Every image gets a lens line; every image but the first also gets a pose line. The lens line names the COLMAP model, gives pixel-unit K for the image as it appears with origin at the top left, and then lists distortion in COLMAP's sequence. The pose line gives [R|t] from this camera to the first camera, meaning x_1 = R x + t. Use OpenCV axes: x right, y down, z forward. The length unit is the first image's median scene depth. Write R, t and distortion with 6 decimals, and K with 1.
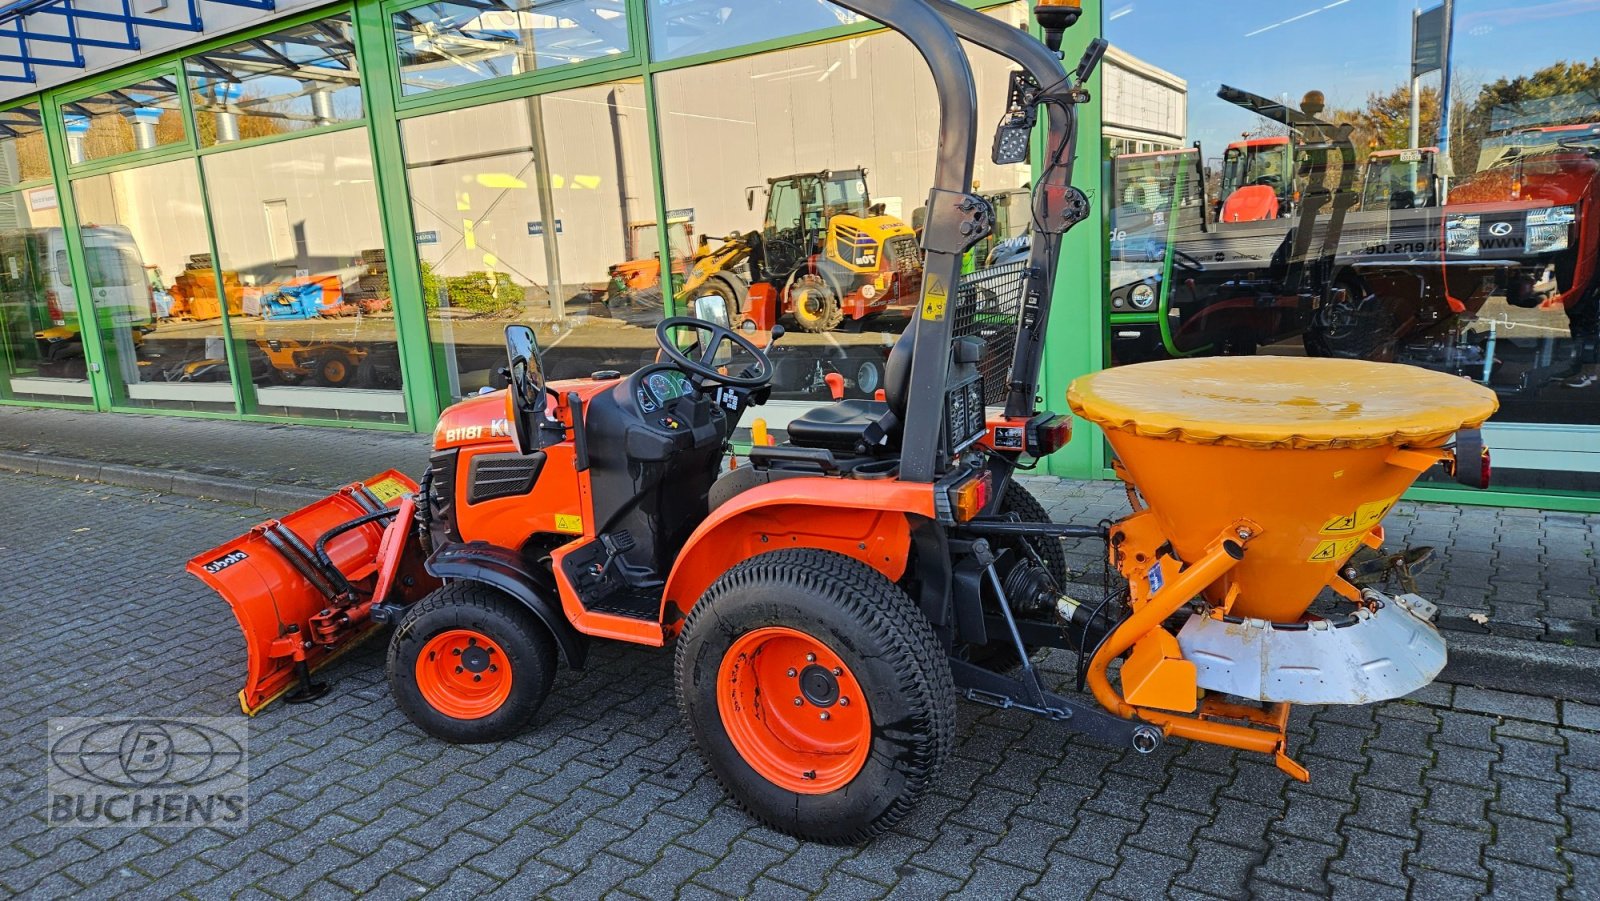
lens RADIAL K [[1060.7, 0, 784.5], [0, 1060.7, 440.1], [0, 0, 1]] dist [0.081147, -0.072220]
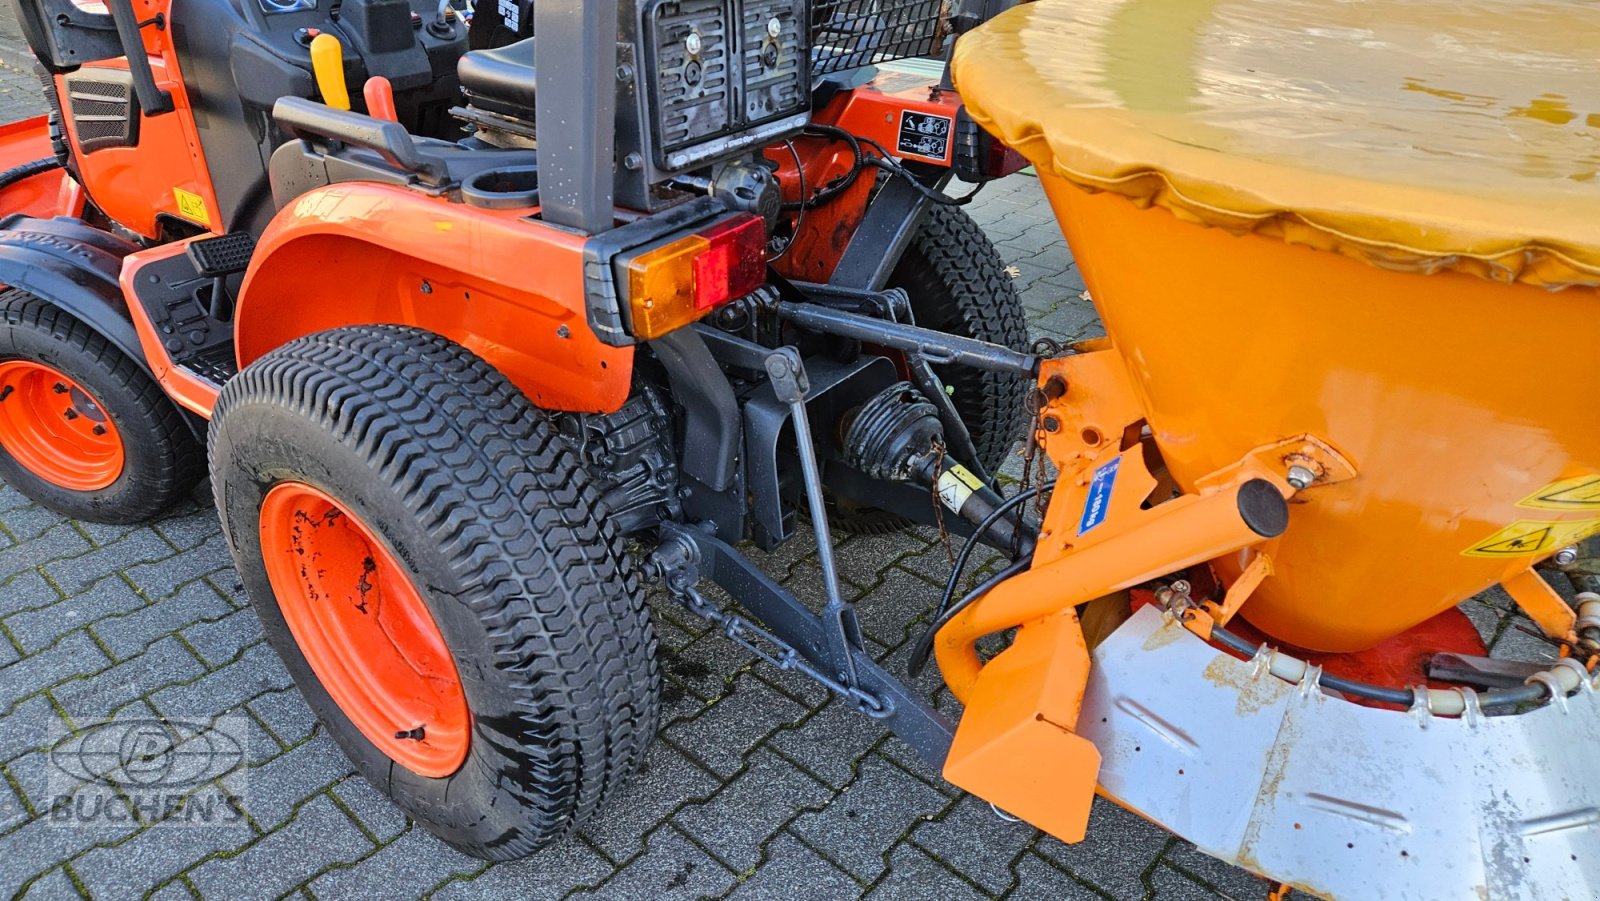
lens RADIAL K [[1060.7, 0, 787.2], [0, 1060.7, 464.0], [0, 0, 1]] dist [0.081147, -0.072220]
pose [[0.986499, 0.131074, -0.098182, 0.270511], [-0.091976, 0.939469, 0.330057, -0.021397], [0.135501, -0.316570, 0.938841, 0.588578]]
